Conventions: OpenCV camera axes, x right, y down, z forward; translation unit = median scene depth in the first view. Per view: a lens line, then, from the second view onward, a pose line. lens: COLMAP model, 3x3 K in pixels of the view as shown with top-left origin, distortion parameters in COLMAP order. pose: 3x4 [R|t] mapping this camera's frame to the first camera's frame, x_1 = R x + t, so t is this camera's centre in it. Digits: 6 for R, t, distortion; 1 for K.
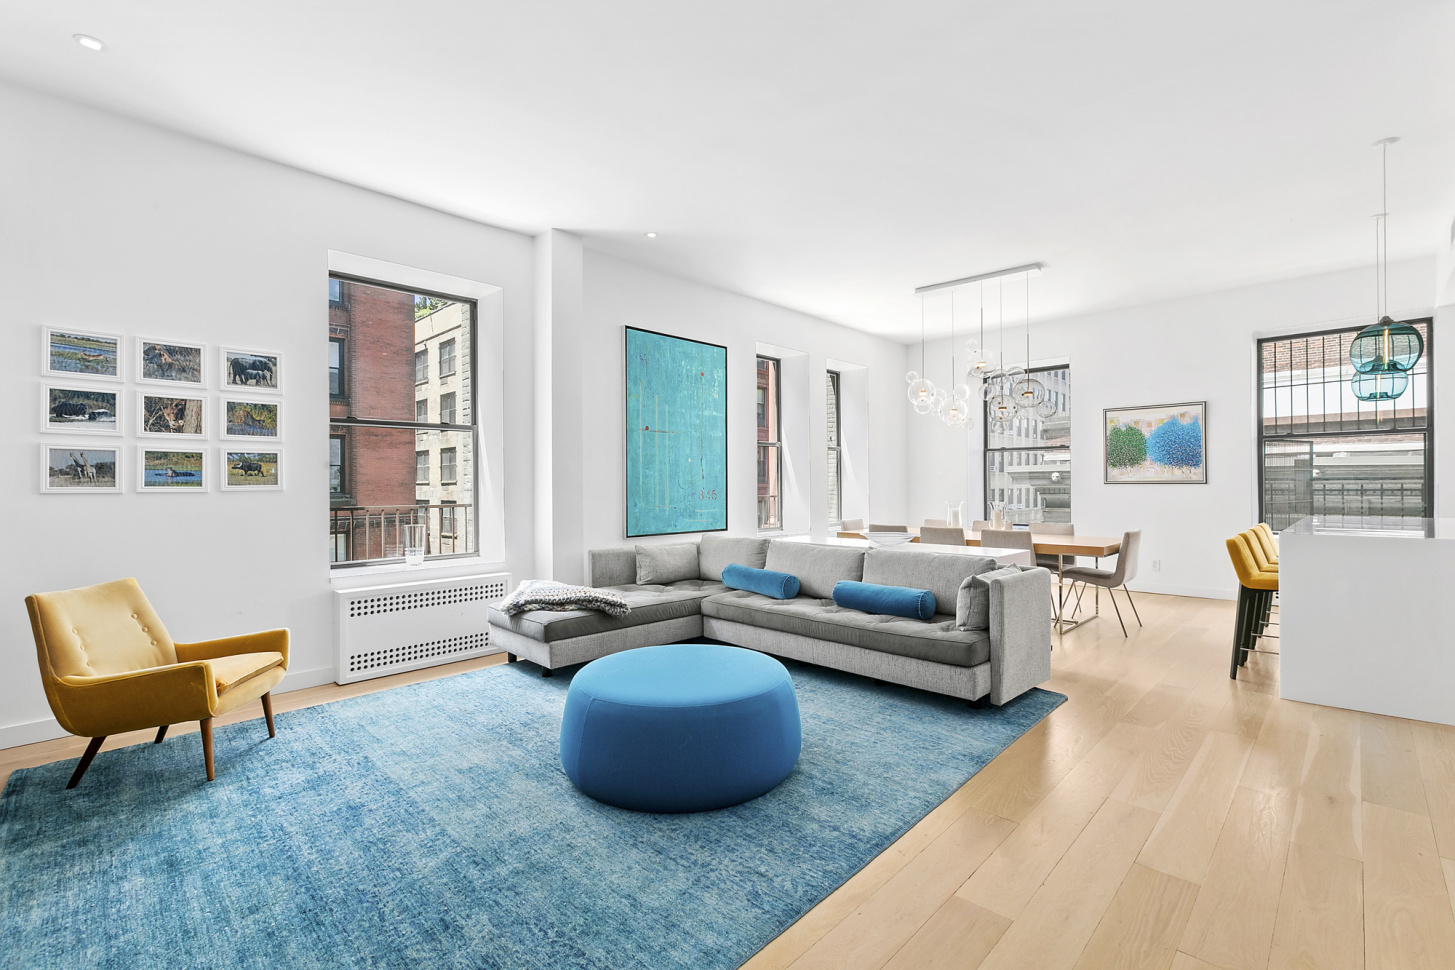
lens RADIAL K [[670.3, 0, 722.2], [0, 670.3, 486.2], [0, 0, 1]] dist [0.003075, 0.000292]
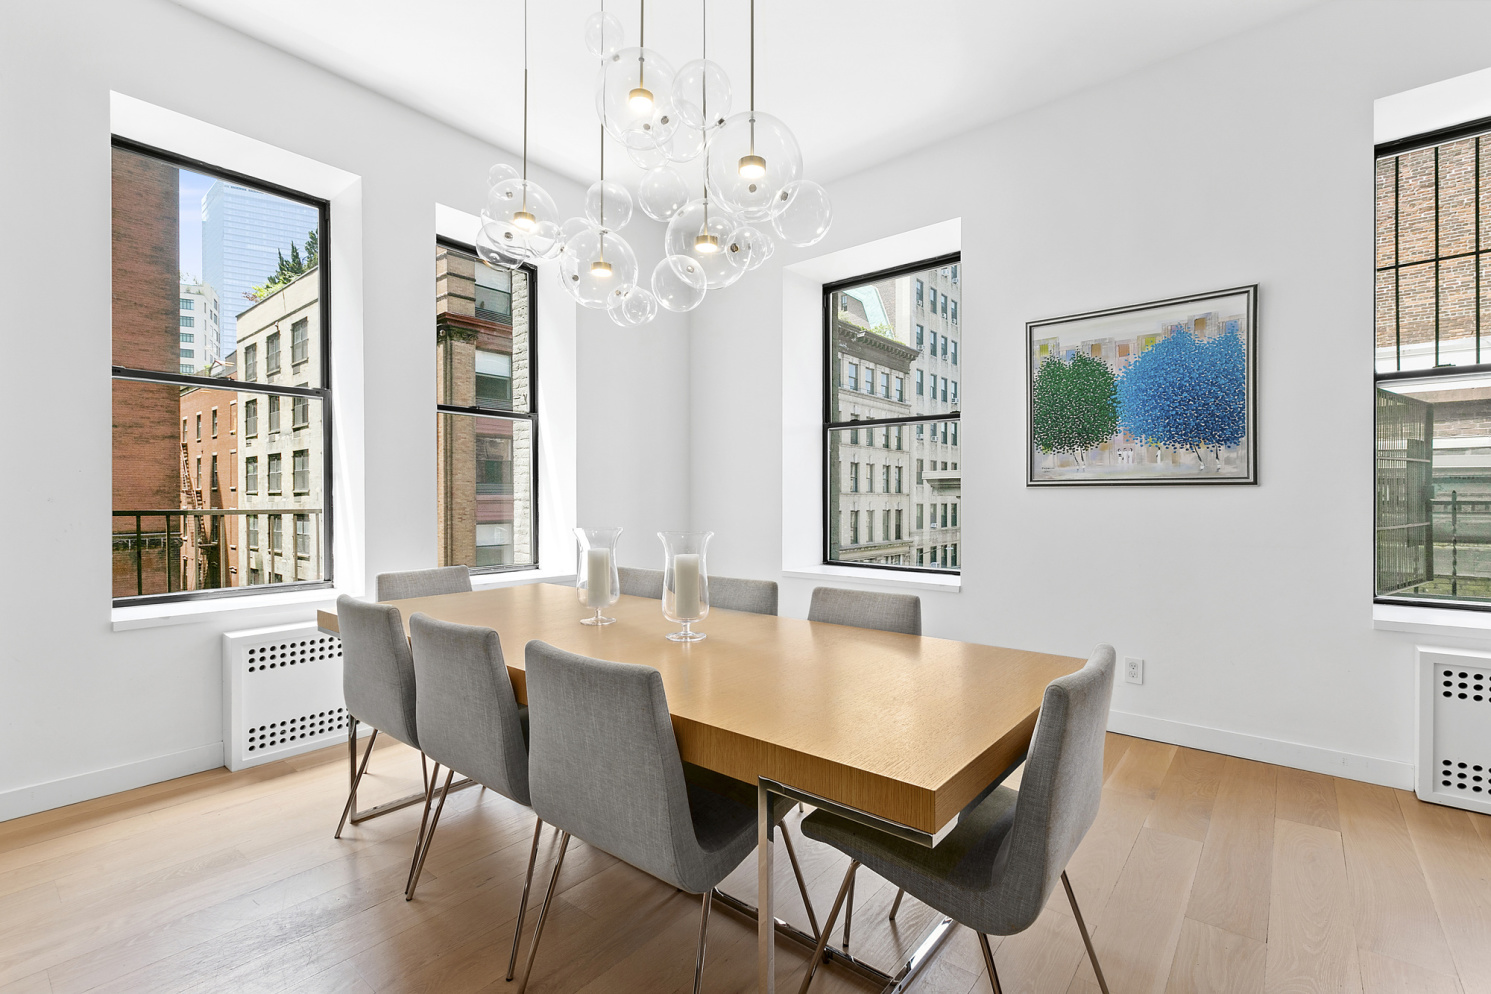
lens RADIAL K [[686.8, 0, 744.5], [0, 686.8, 500.3], [0, 0, 1]] dist [0.003075, 0.000292]
pose [[0.996429, 0.004577, 0.084312, 0.339641], [-0.004658, 0.999989, 0.000761, 0.006582], [-0.084307, -0.001151, 0.996439, 0.552597]]
